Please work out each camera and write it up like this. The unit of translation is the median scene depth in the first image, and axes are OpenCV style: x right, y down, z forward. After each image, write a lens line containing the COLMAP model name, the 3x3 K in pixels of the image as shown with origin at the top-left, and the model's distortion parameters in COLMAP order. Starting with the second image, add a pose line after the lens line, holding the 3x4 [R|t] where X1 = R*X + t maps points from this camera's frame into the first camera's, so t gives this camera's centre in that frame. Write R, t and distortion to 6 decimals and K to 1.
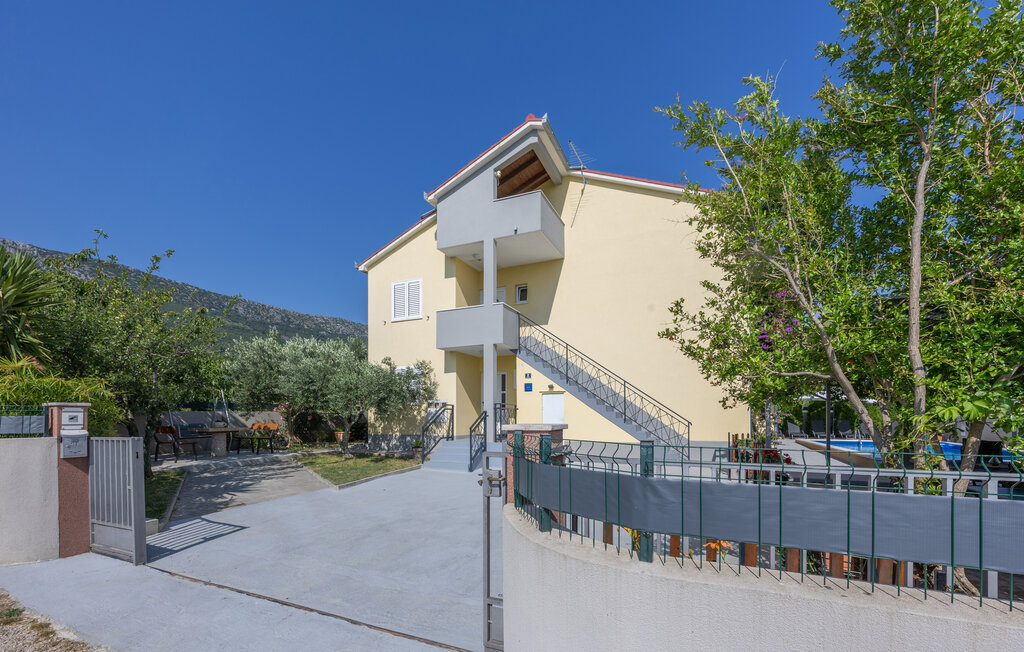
lens RADIAL K [[400.5, 0, 512.0], [0, 400.5, 346.1], [0, 0, 1]] dist [0.000355, 0.000005]
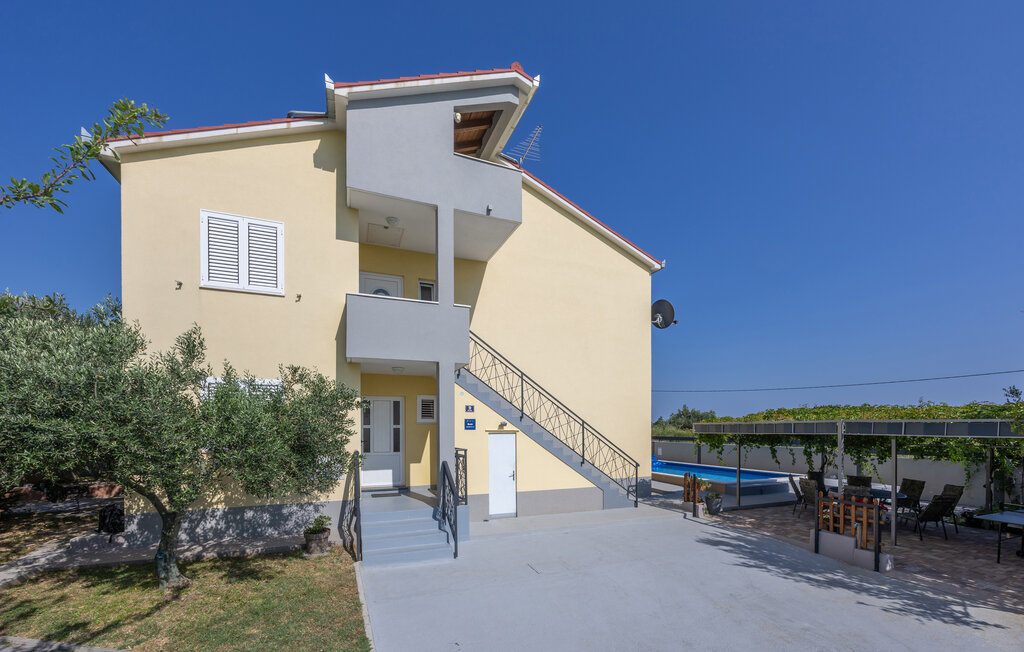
lens RADIAL K [[403.6, 0, 510.4], [0, 403.6, 382.0], [0, 0, 1]] dist [-0.000036, 0.000064]
pose [[0.702892, 0.077967, 0.707010, -0.430167], [-0.119086, 0.992844, 0.008904, 0.007898], [-0.701257, -0.090453, 0.707147, 0.402653]]
